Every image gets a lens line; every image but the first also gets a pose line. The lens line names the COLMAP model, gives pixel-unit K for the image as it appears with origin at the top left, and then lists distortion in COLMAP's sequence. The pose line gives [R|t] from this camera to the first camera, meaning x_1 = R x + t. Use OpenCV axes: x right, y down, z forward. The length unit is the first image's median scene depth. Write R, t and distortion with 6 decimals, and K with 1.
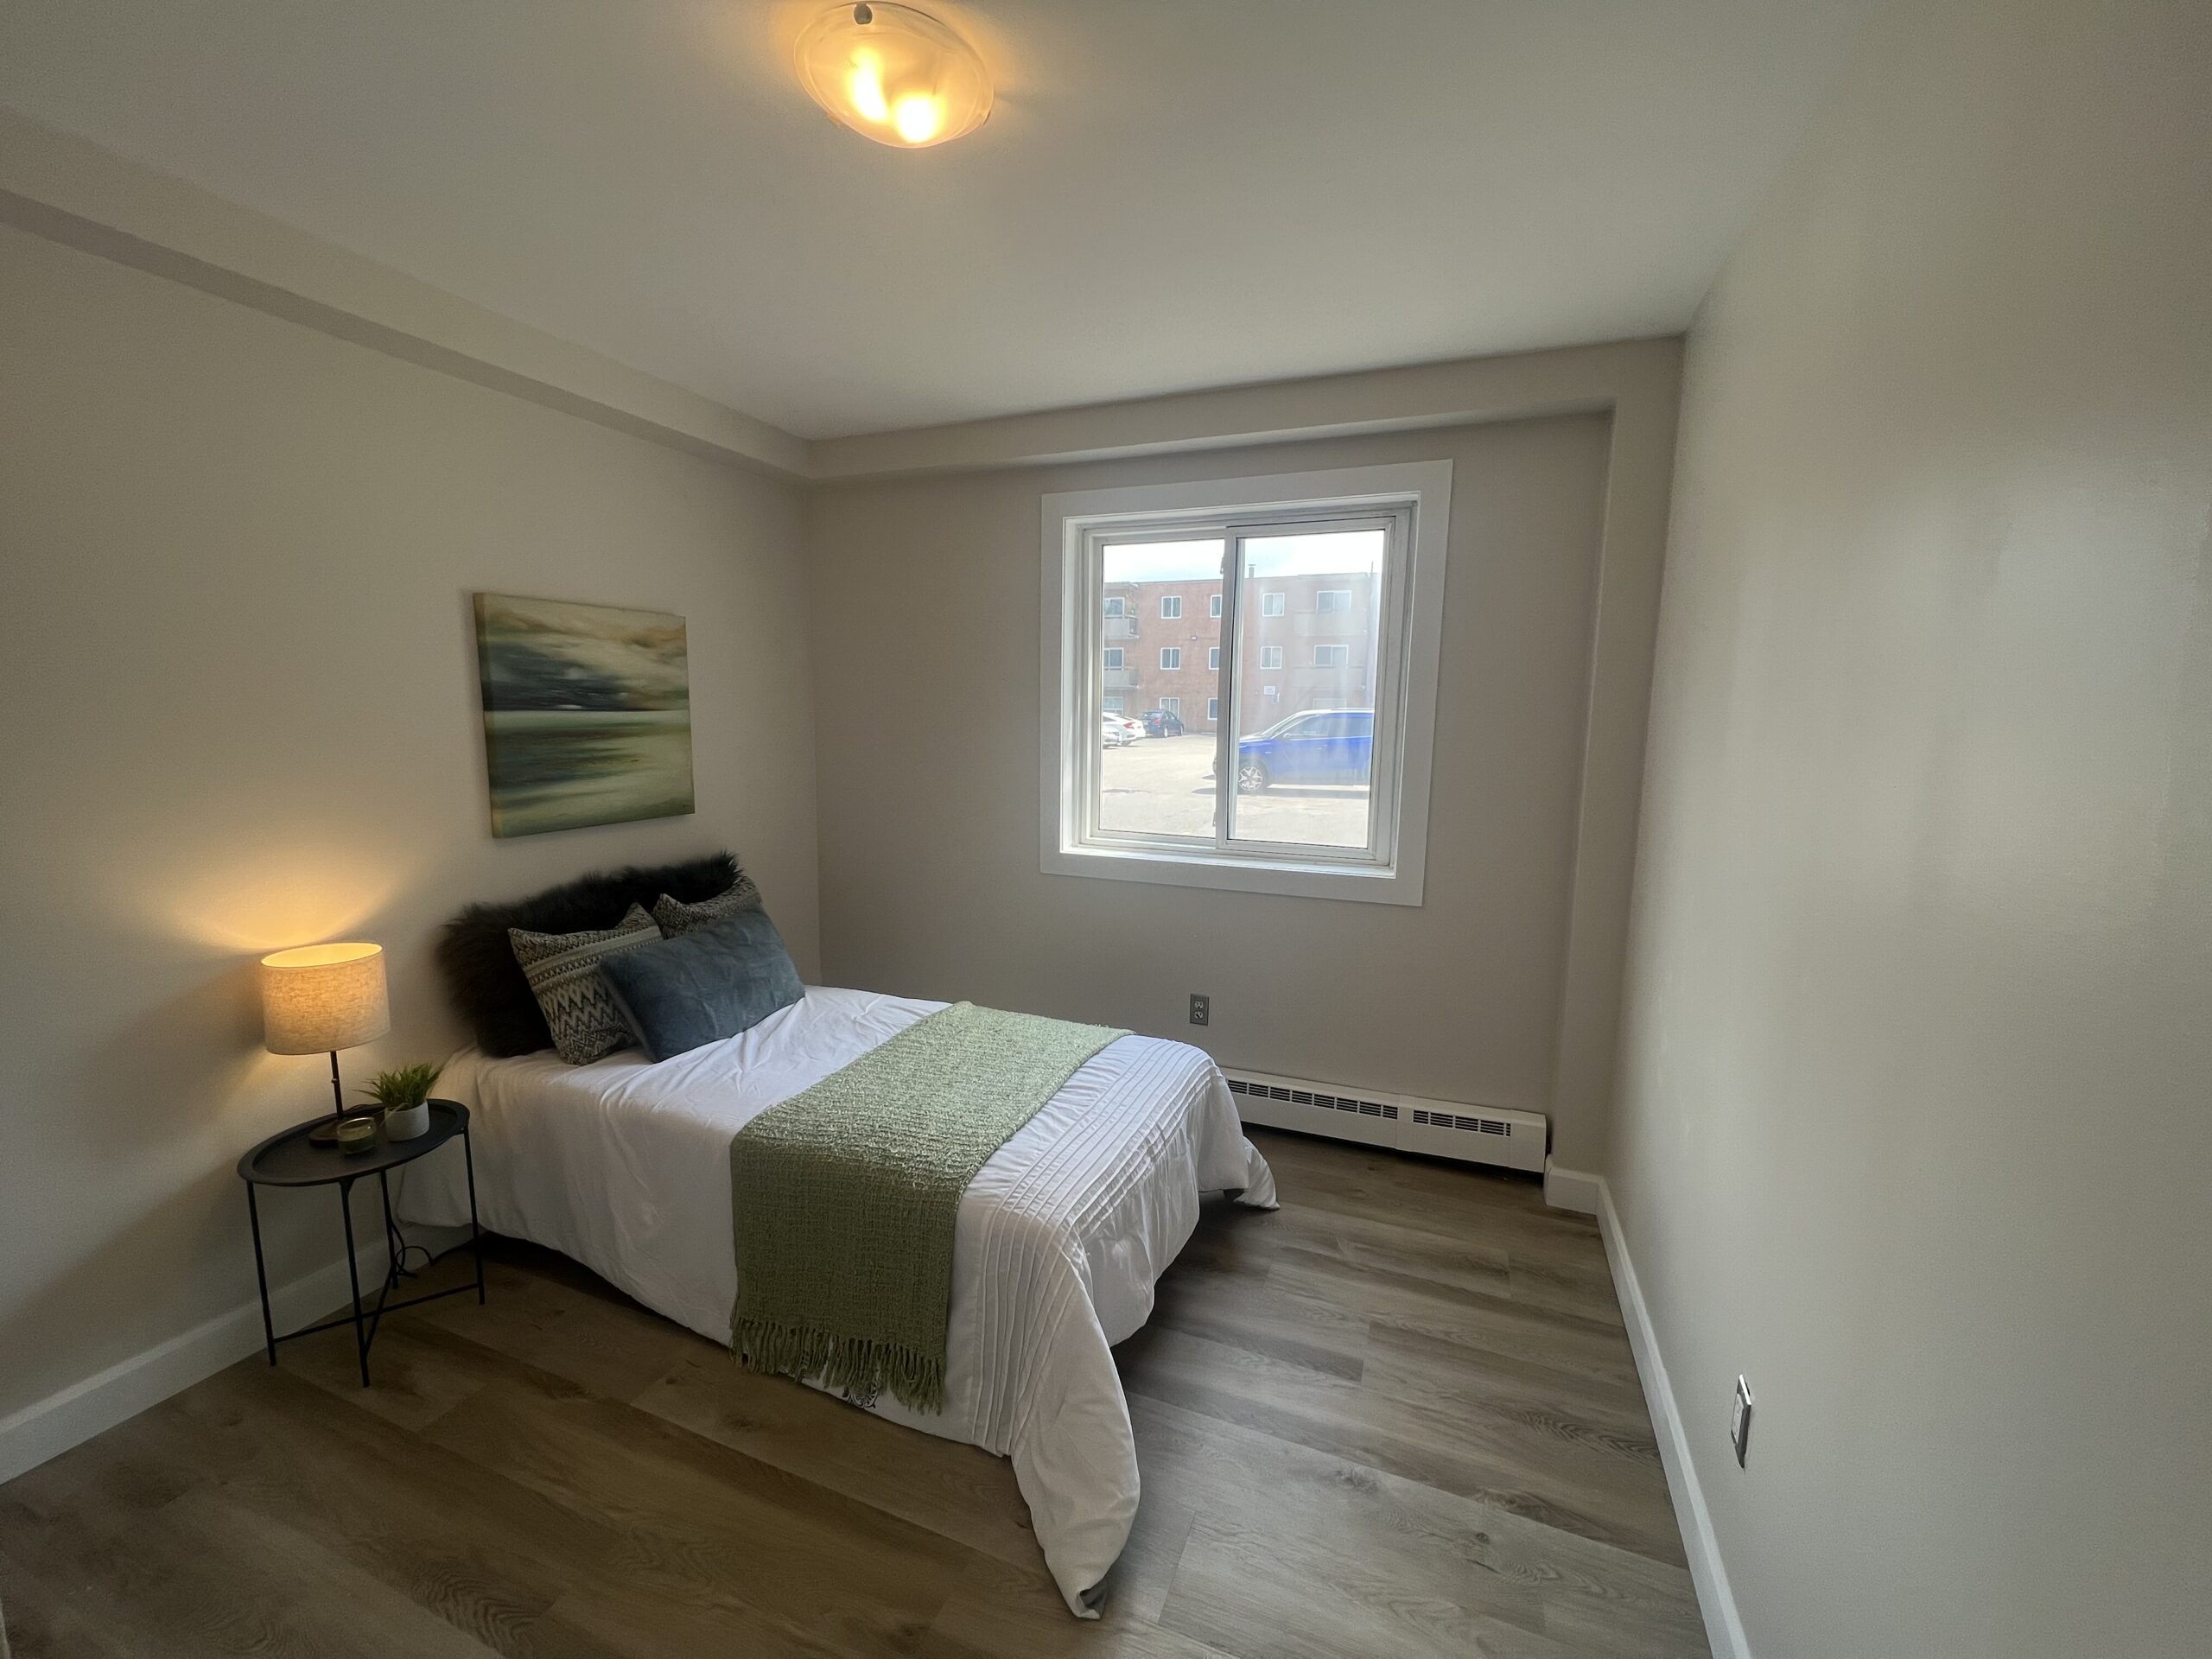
lens RADIAL K [[888.7, 0, 1106.0], [0, 888.7, 829.5], [0, 0, 1]] dist [-0.000676, -0.000044]
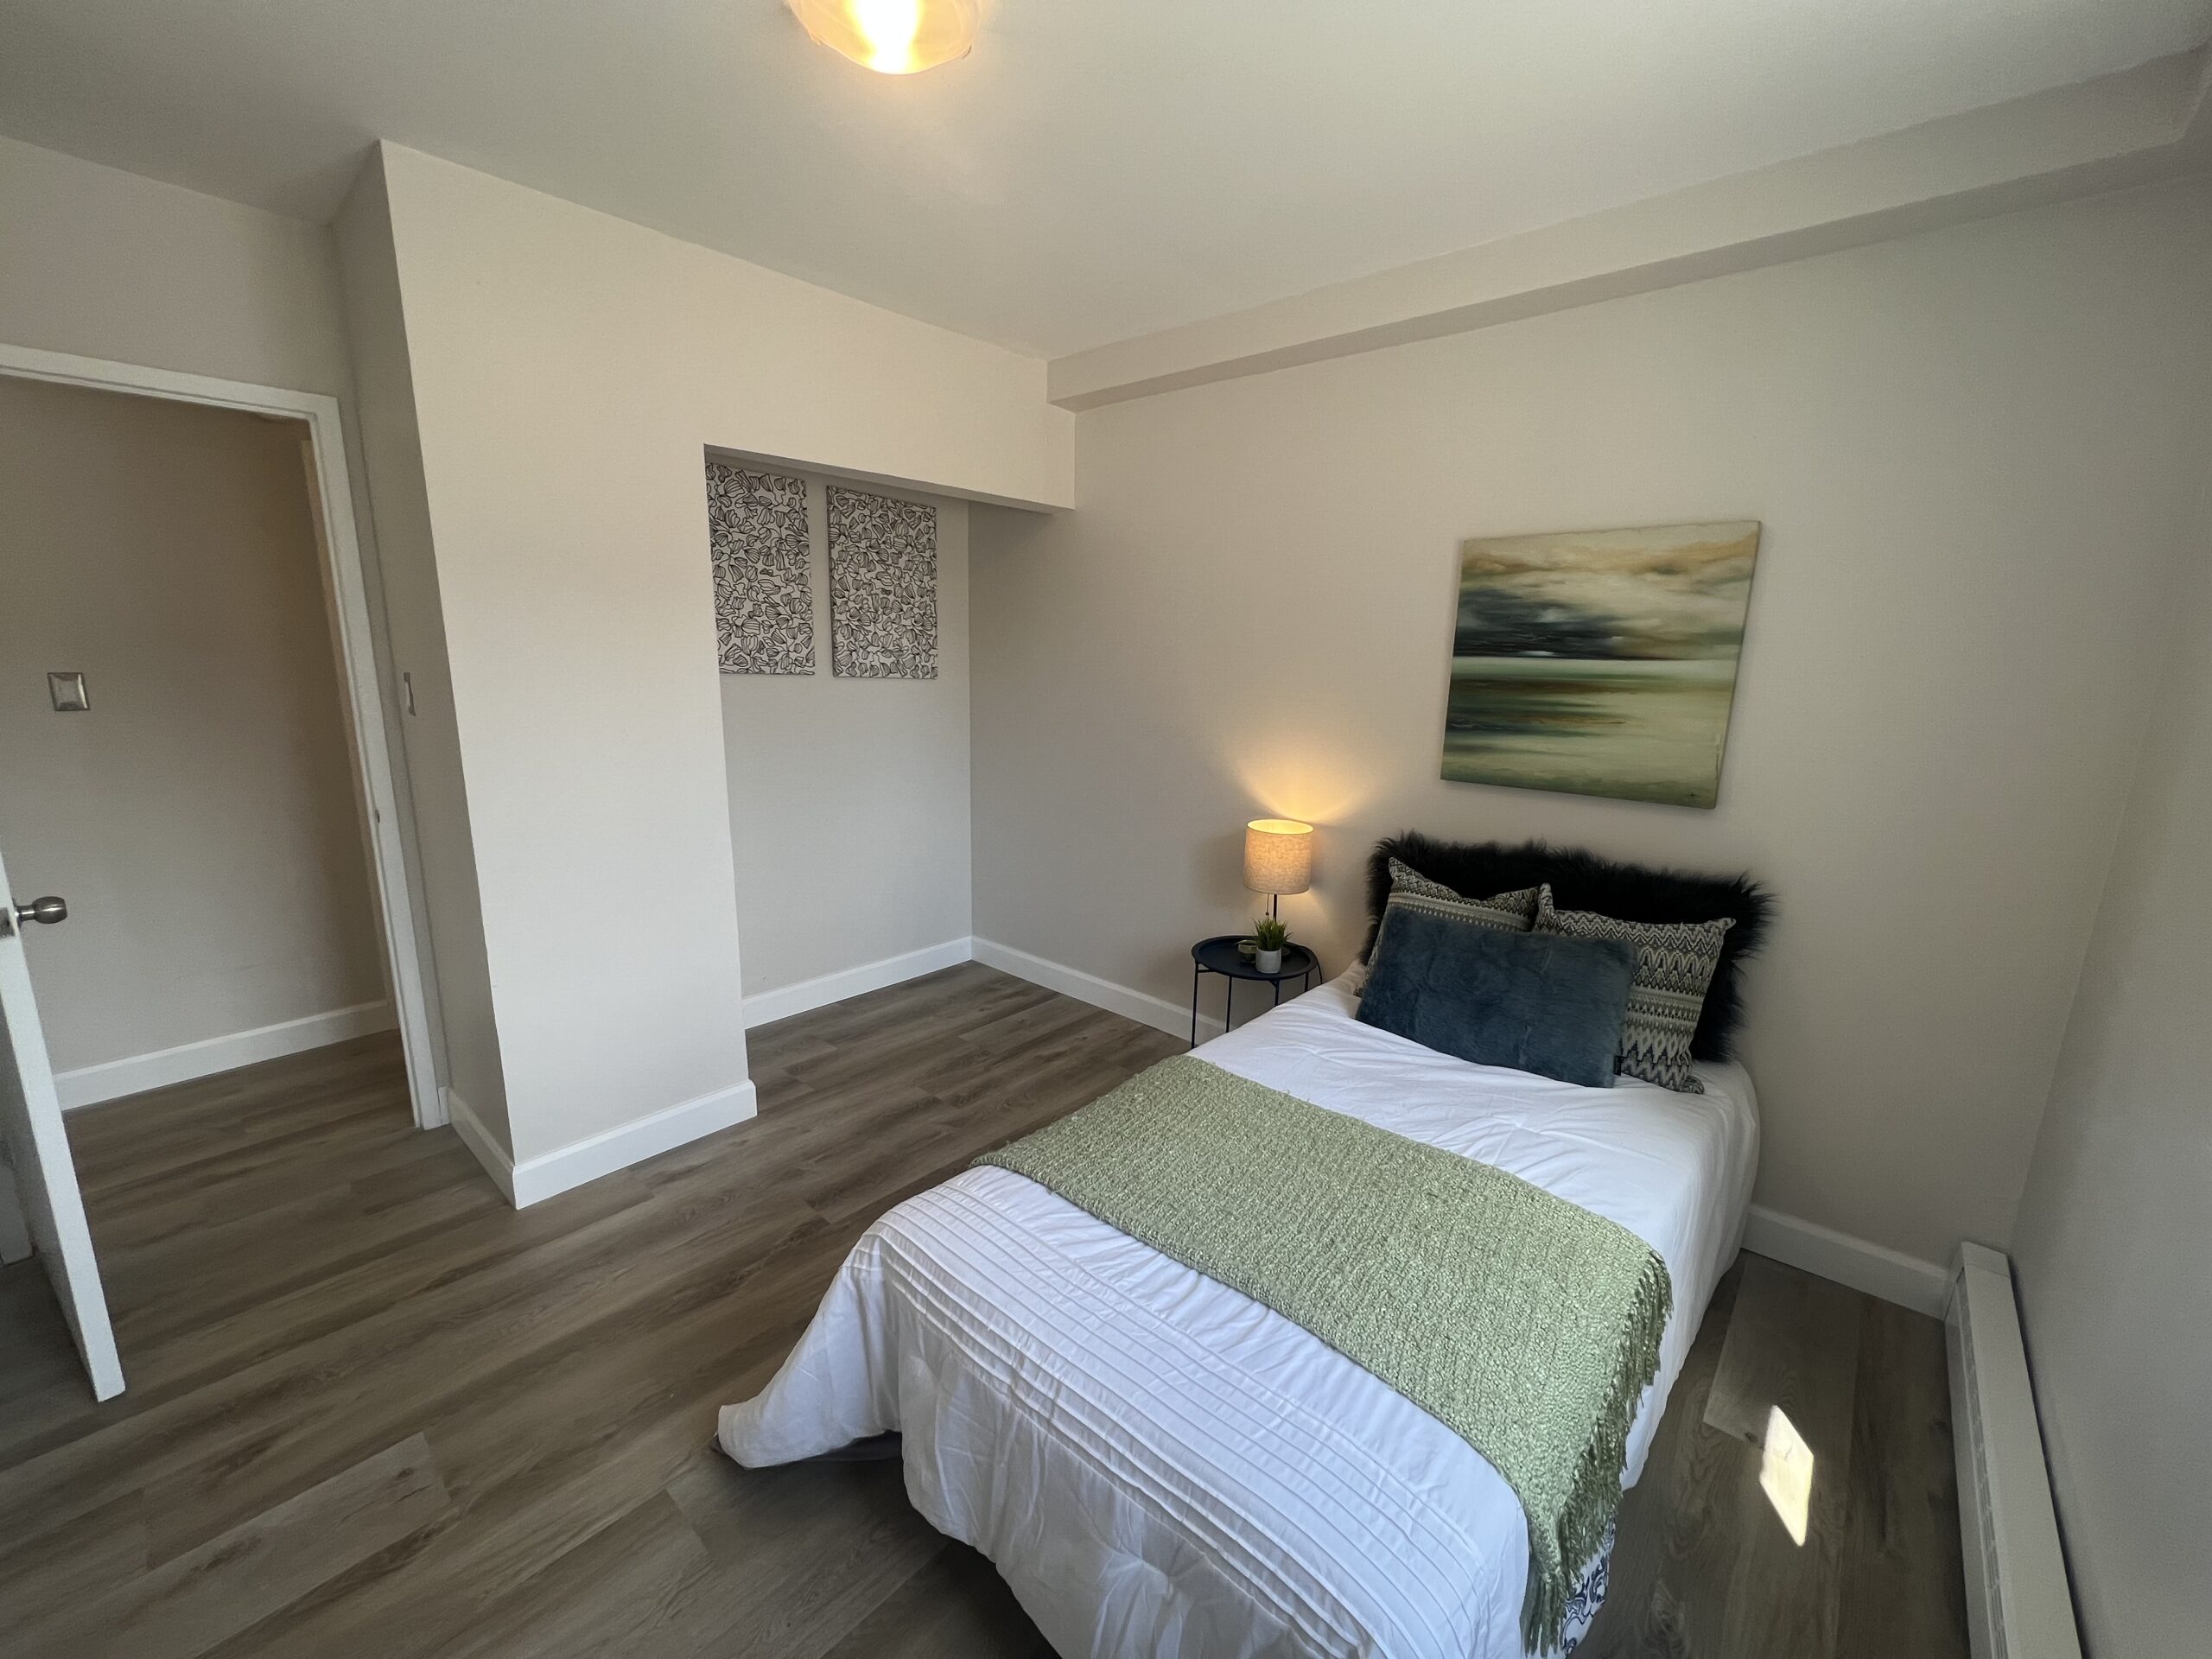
lens RADIAL K [[888.7, 0, 1106.0], [0, 888.7, 829.5], [0, 0, 1]] dist [-0.000676, -0.000044]
pose [[-0.335421, 0.168410, -0.926893, 0.399798], [-0.152803, 0.961137, 0.229927, -0.105162], [0.929593, 0.218754, -0.296652, 0.887141]]
